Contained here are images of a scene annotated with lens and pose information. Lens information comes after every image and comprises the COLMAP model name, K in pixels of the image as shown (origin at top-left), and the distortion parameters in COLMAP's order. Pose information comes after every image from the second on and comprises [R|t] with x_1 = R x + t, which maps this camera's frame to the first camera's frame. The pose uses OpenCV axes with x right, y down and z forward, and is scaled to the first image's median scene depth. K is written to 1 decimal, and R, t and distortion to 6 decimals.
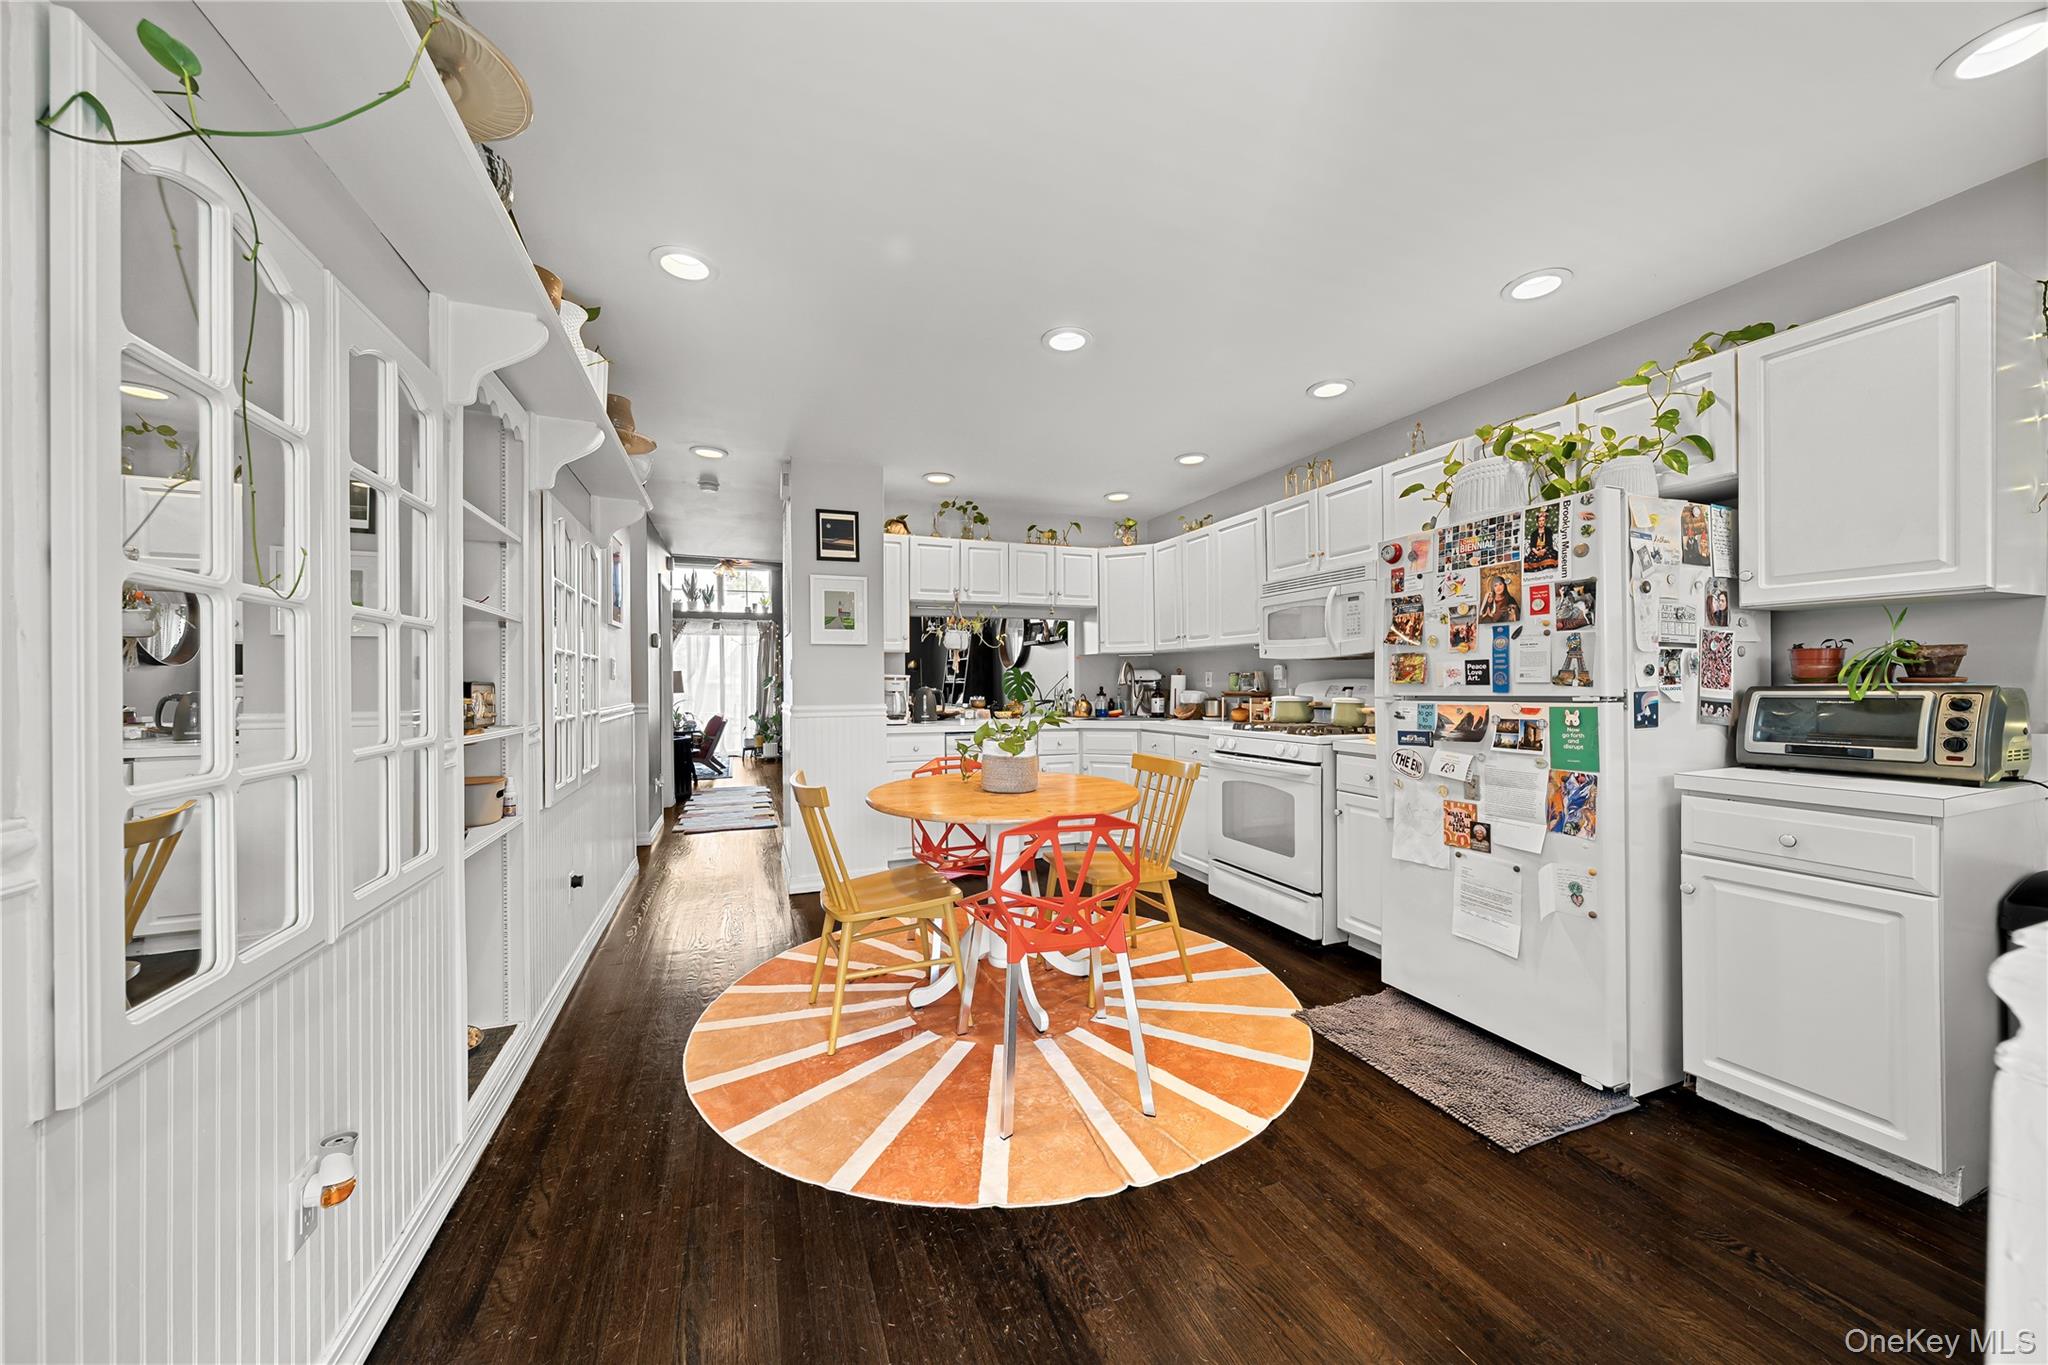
lens RADIAL K [[701.4, 0, 1015.8], [0, 701.4, 679.3], [0, 0, 1]] dist [-0.000861, 0.000096]
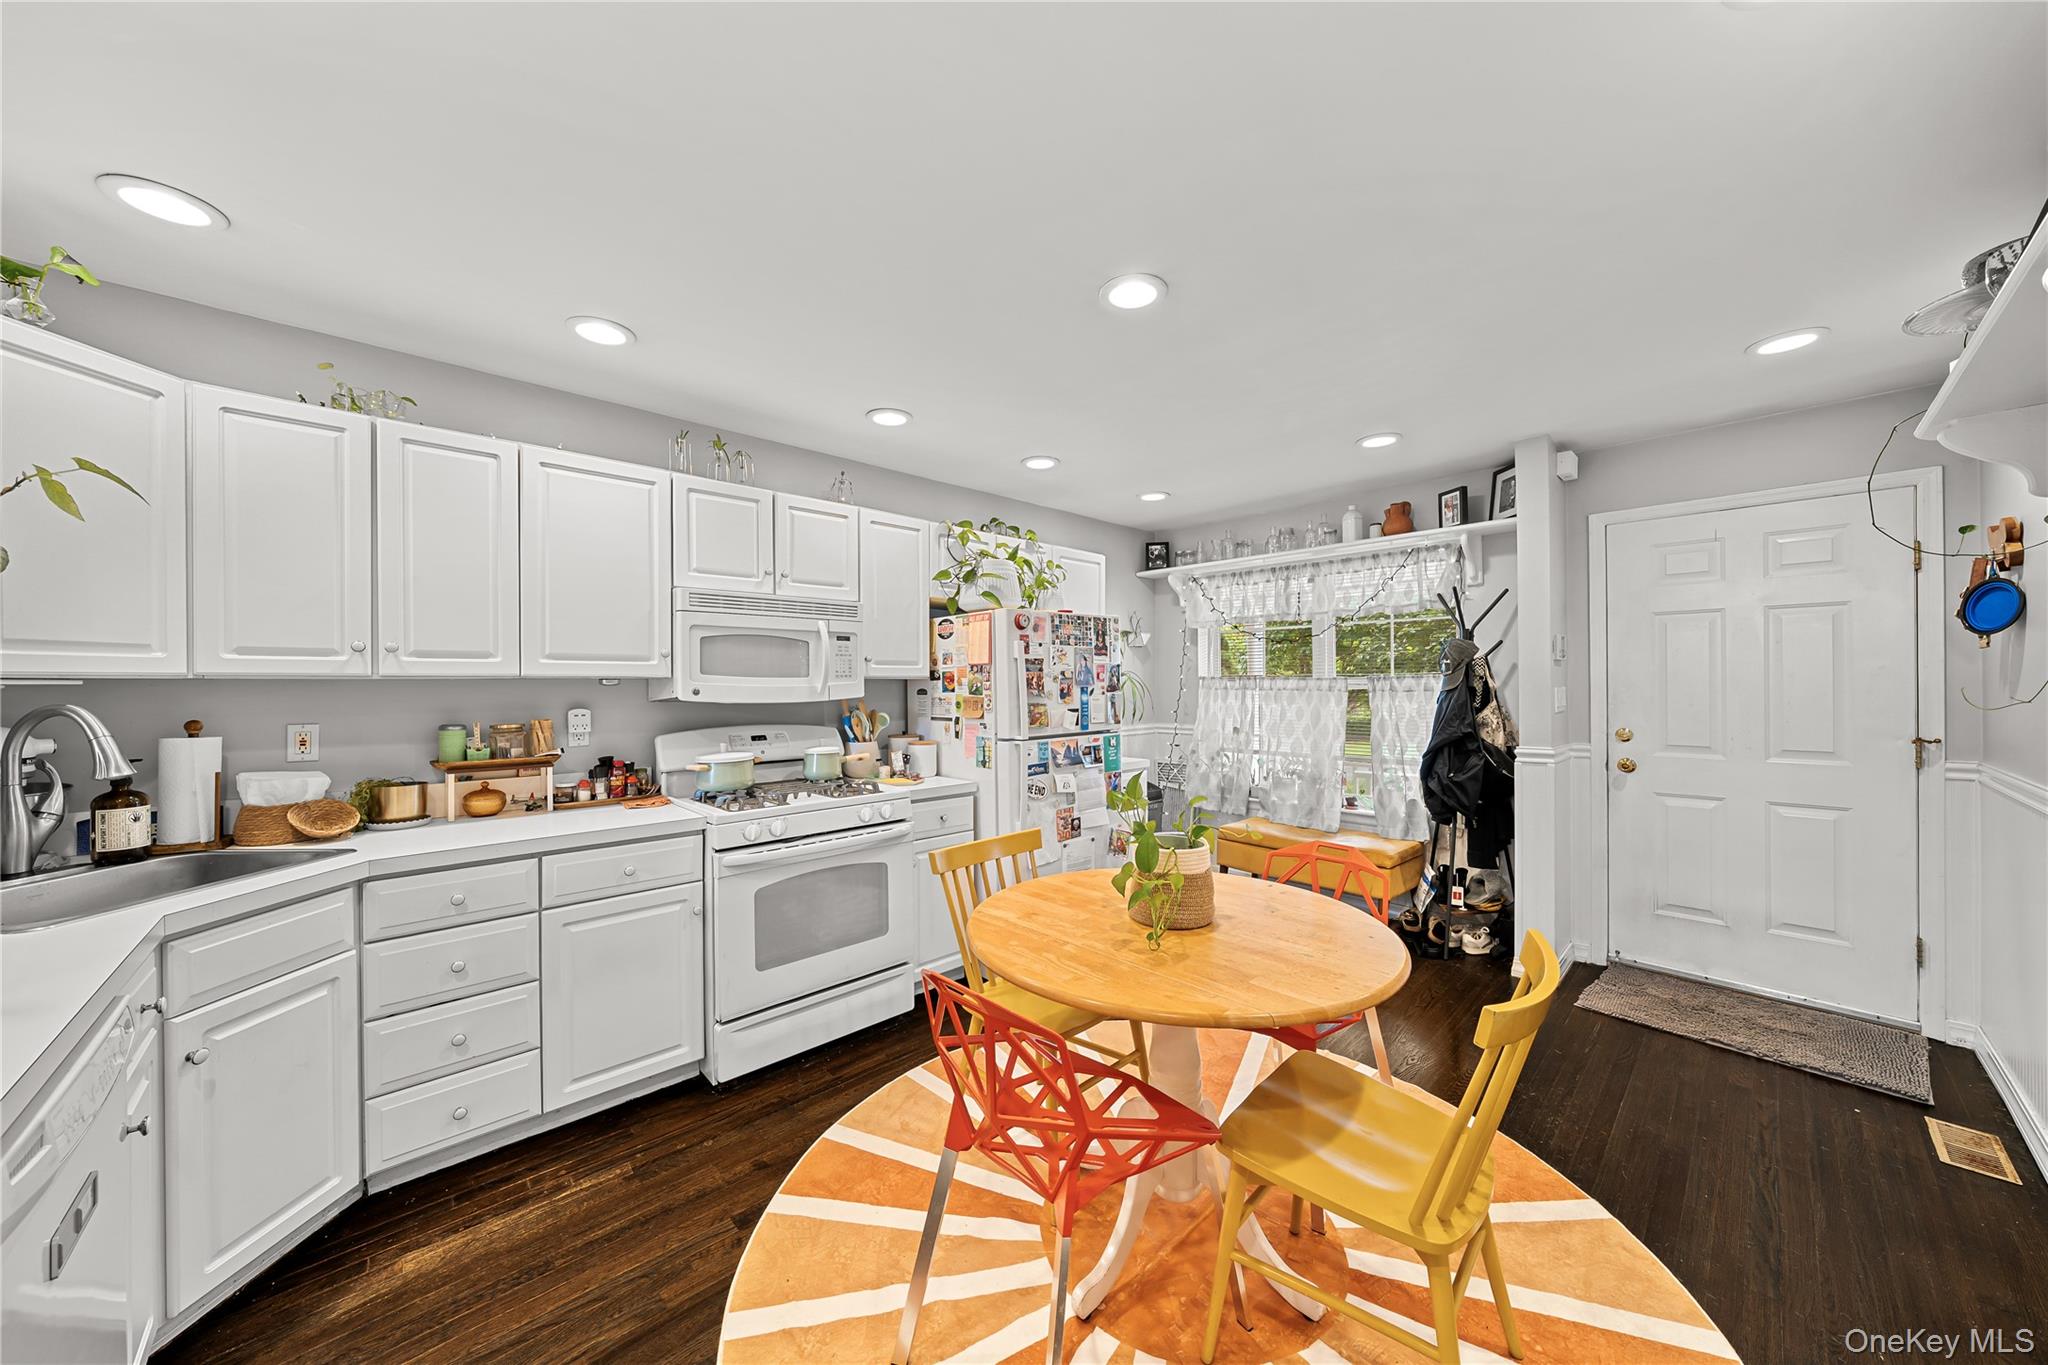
lens RADIAL K [[701.4, 0, 1030.0], [0, 701.4, 680.3], [0, 0, 1]] dist [-0.000861, 0.000096]
pose [[-0.379968, 0.011672, 0.924926, -0.403520], [0.003477, 0.999931, -0.011190, -0.042387], [-0.924993, -0.001036, -0.379982, 0.977833]]
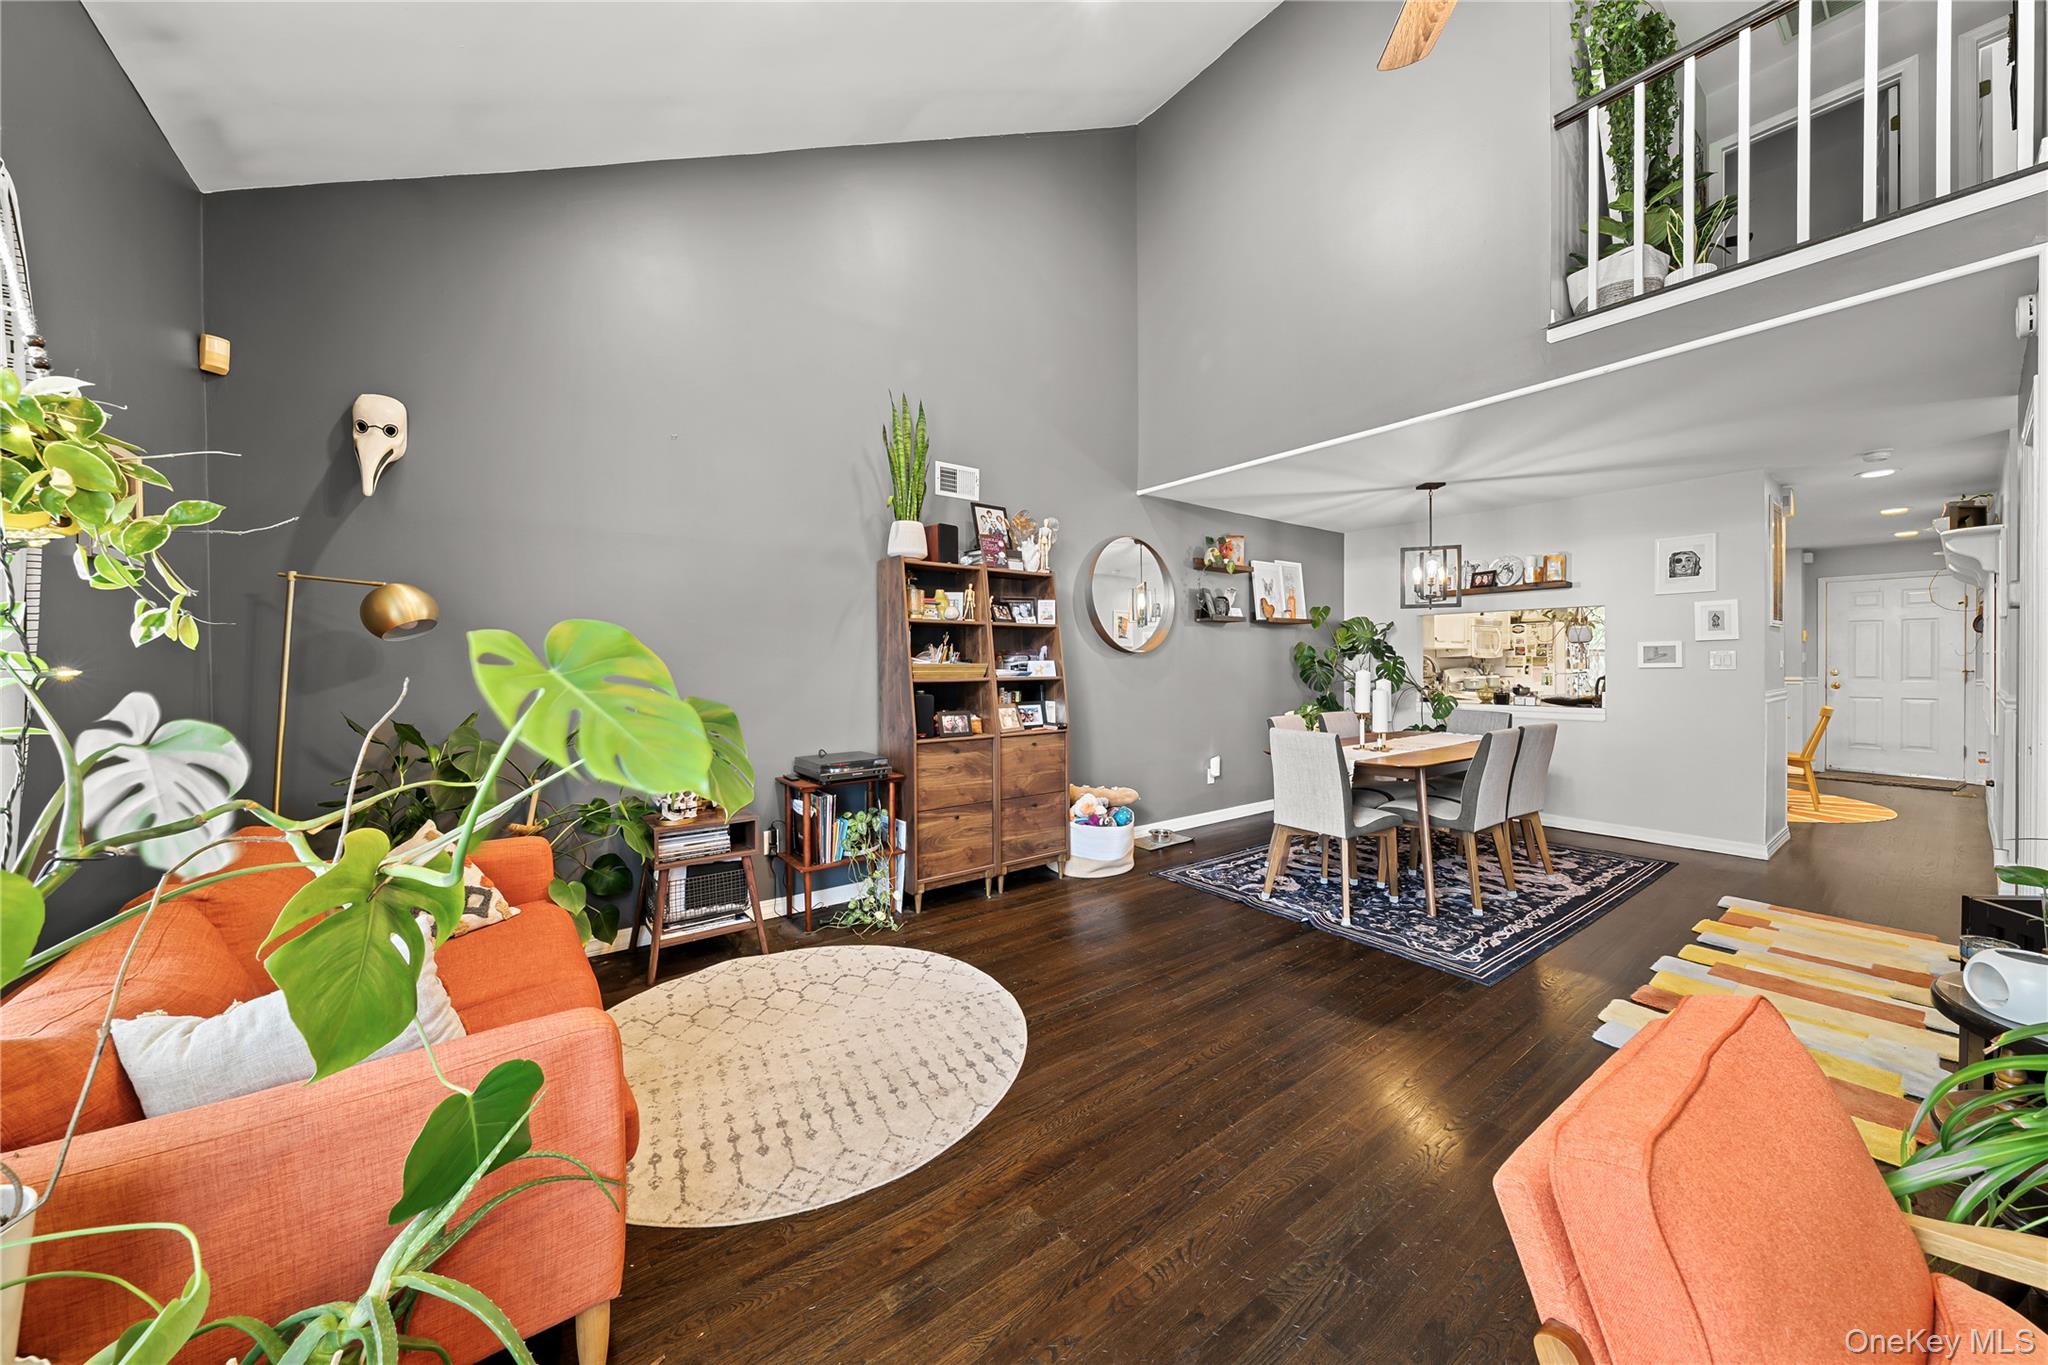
lens RADIAL K [[701.4, 0, 1018.3], [0, 701.4, 664.8], [0, 0, 1]] dist [-0.000861, 0.000096]
pose [[-0.252896, -0.000020, 0.967493, -1.150704], [0.003903, 0.999992, 0.001040, -0.019453], [-0.967486, 0.004039, -0.252894, 2.568393]]
